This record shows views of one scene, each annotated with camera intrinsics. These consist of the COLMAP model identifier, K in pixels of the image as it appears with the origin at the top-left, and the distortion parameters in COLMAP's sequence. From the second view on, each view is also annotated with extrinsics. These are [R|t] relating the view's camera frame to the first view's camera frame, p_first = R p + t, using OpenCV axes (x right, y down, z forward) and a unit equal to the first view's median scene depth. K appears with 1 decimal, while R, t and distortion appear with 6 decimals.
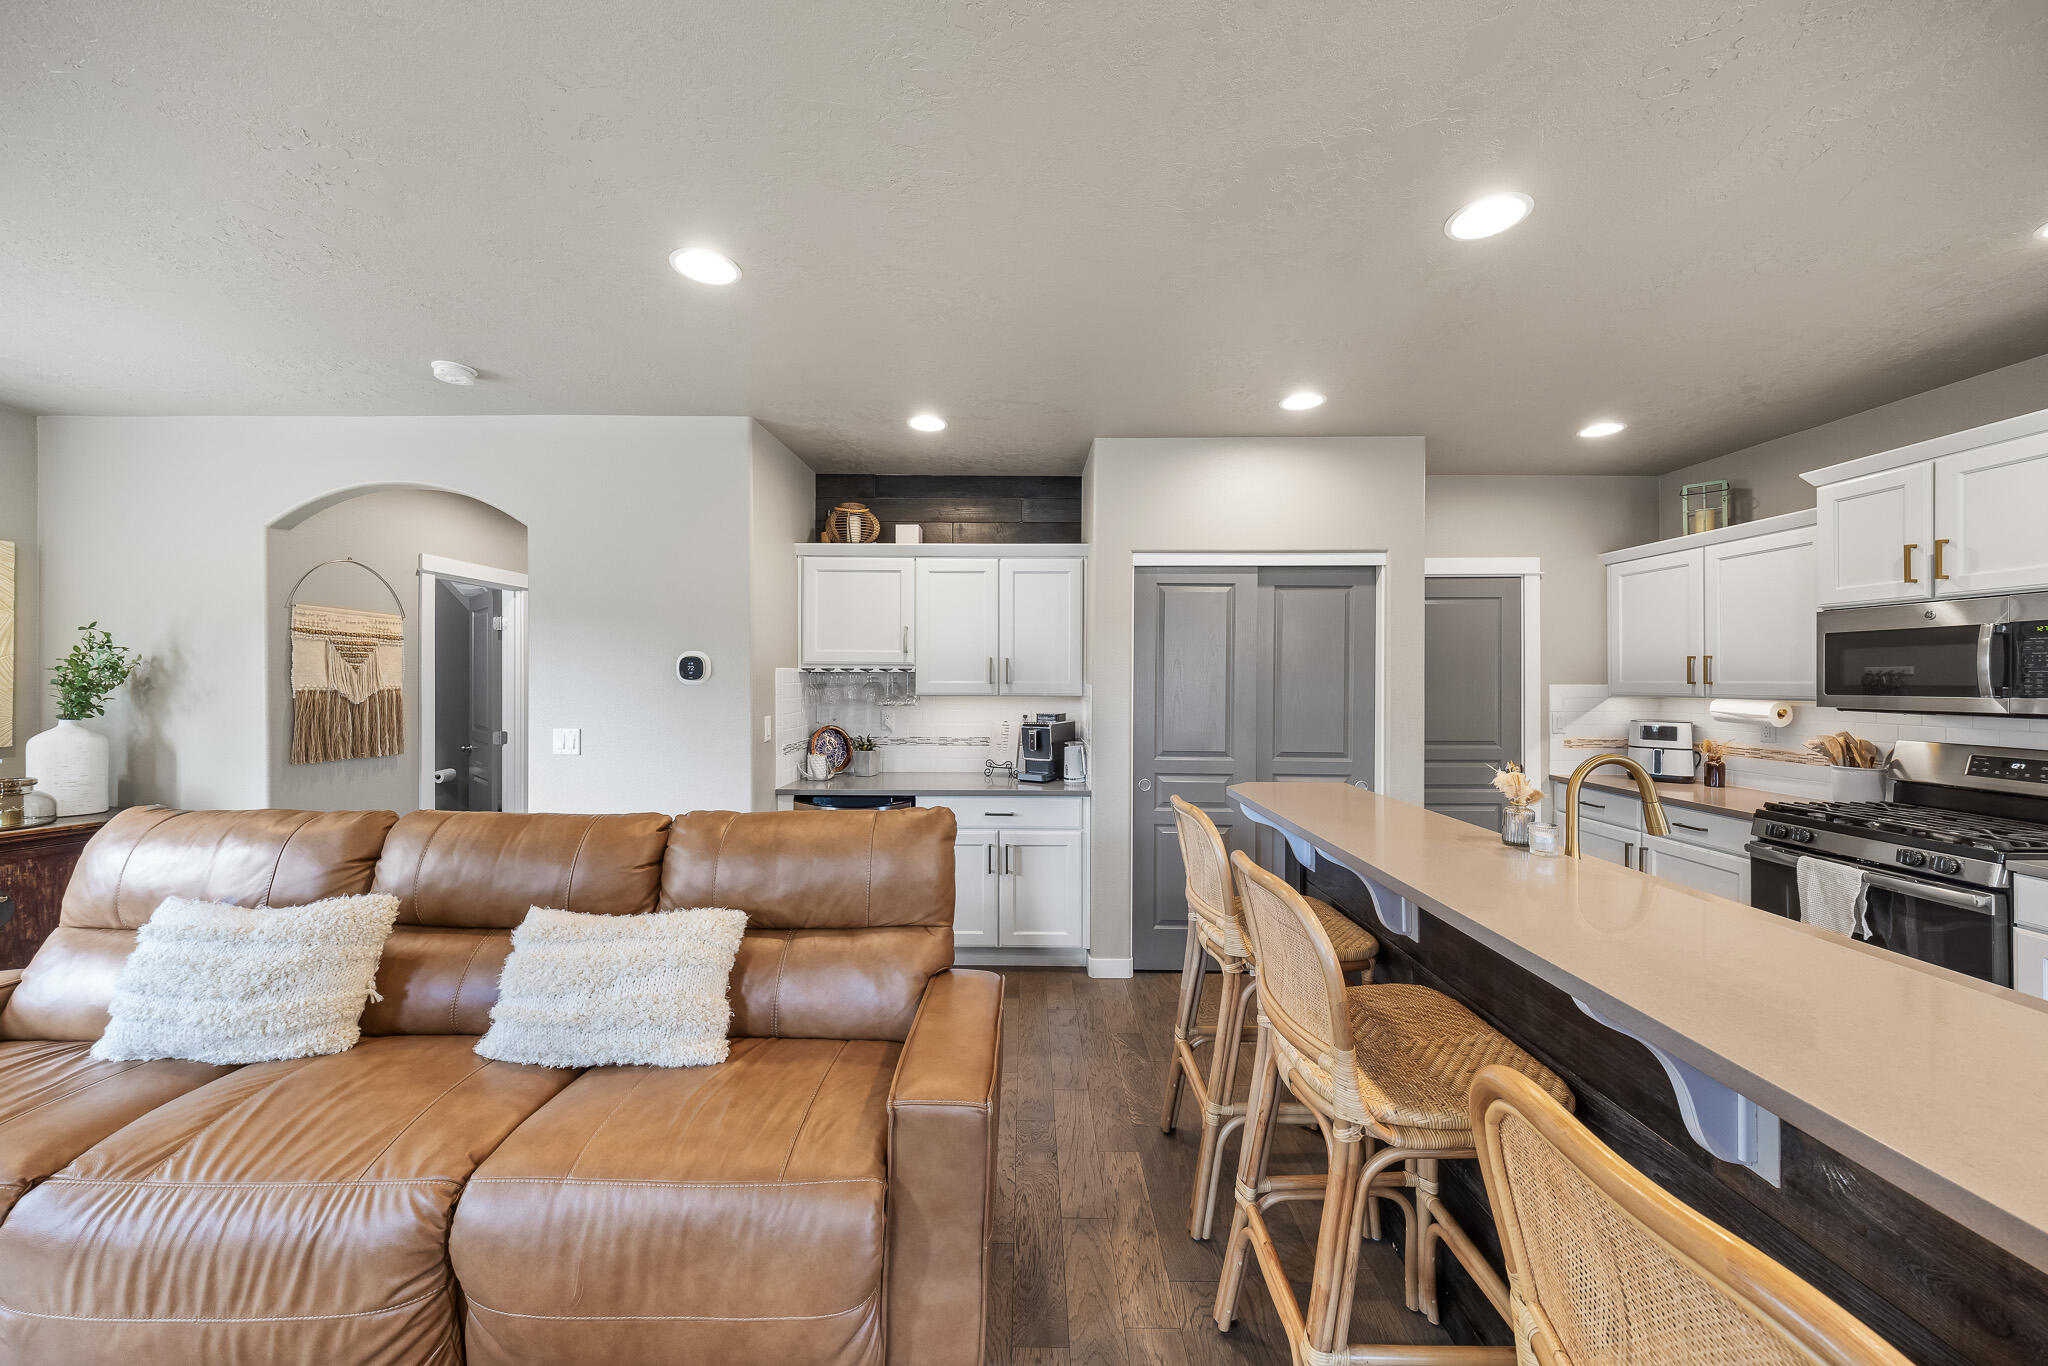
lens RADIAL K [[708.2, 0, 1021.9], [0, 708.2, 676.0], [0, 0, 1]] dist [-0.002794, -0.000061]
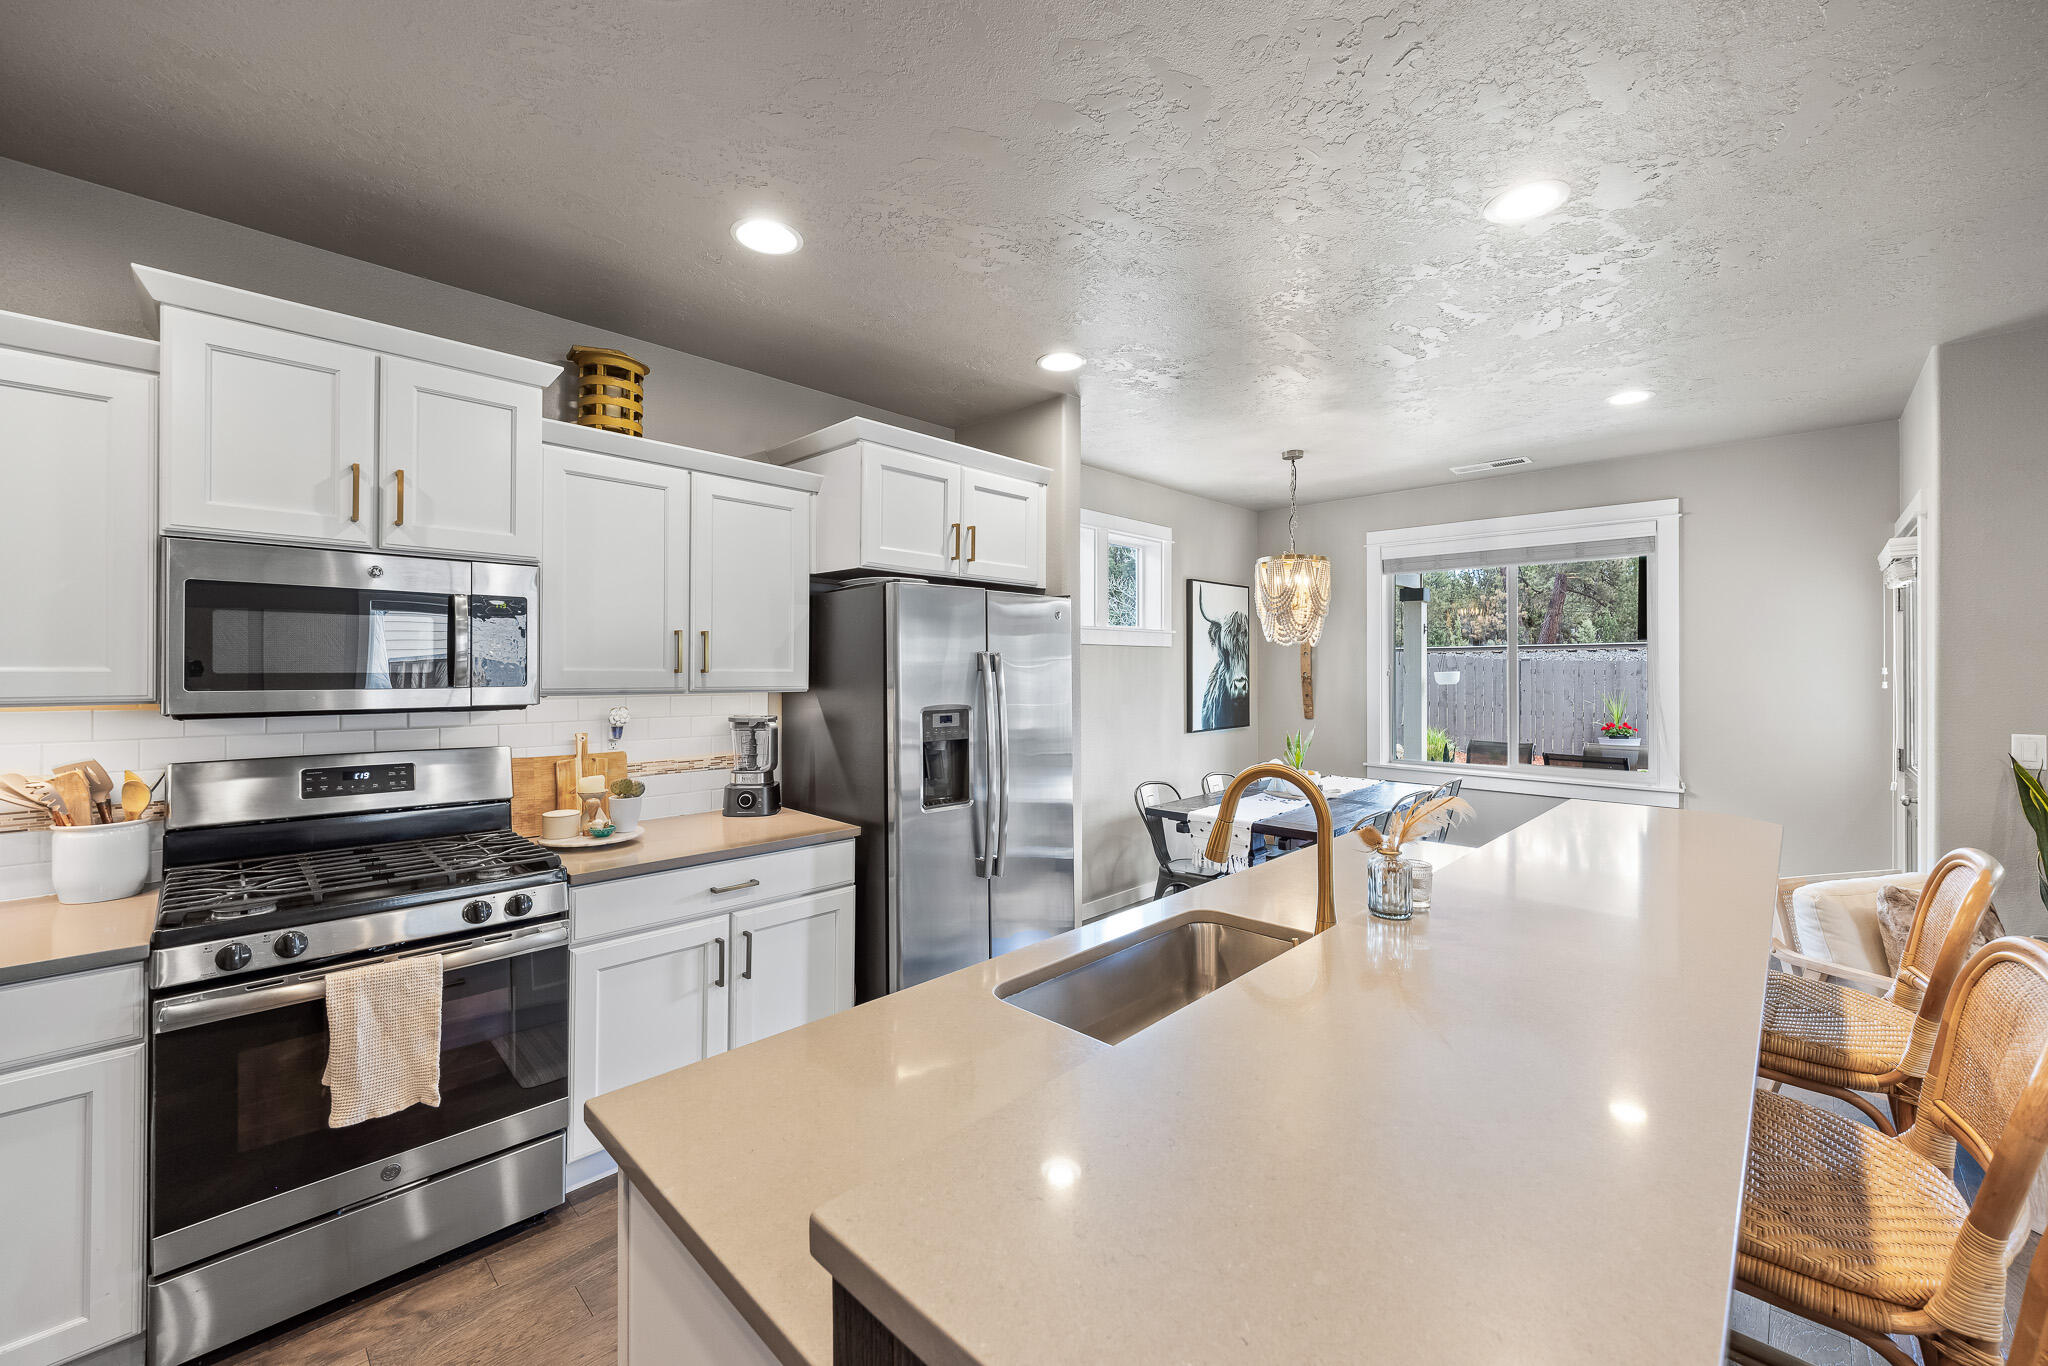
lens RADIAL K [[807.4, 0, 1034.0], [0, 807.4, 670.5], [0, 0, 1]] dist [-0.004758, 0.001378]
pose [[-0.729328, -0.005014, 0.684146, 0.193280], [-0.006076, 0.999981, 0.000850, 0.004370], [-0.684137, -0.003537, -0.729345, 0.837340]]
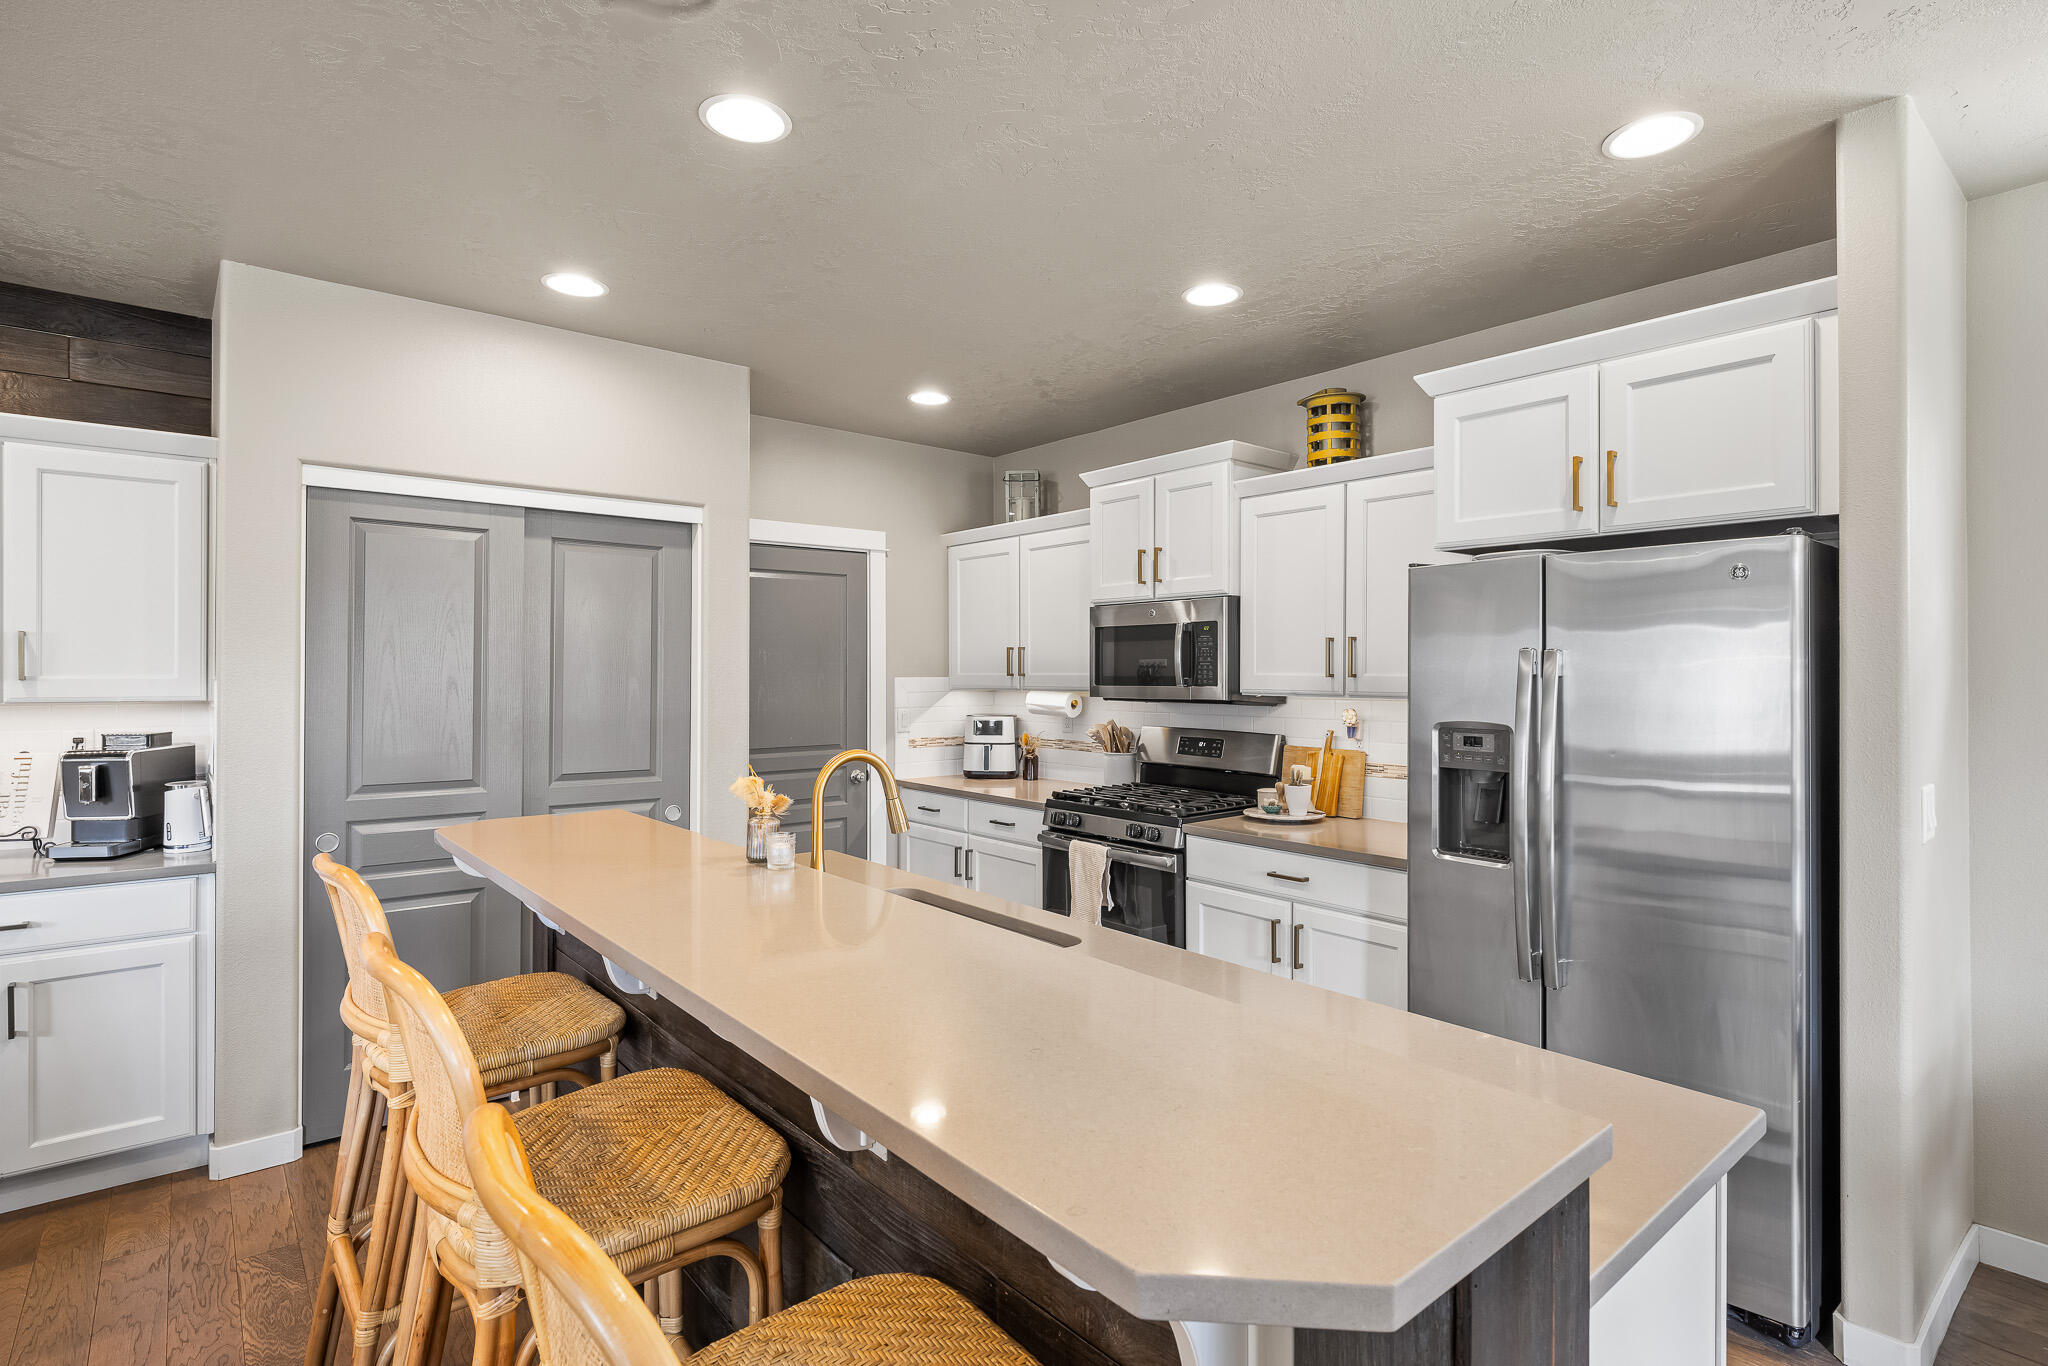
lens RADIAL K [[1002.5, 0, 1030.9], [0, 1002.5, 675.8], [0, 0, 1]] dist [-0.001996, -0.002676]
pose [[0.757537, -0.003349, 0.652784, 0.071043], [-0.001807, 0.999972, 0.007227, 0.001074], [-0.652790, -0.006654, 0.757510, -0.064368]]
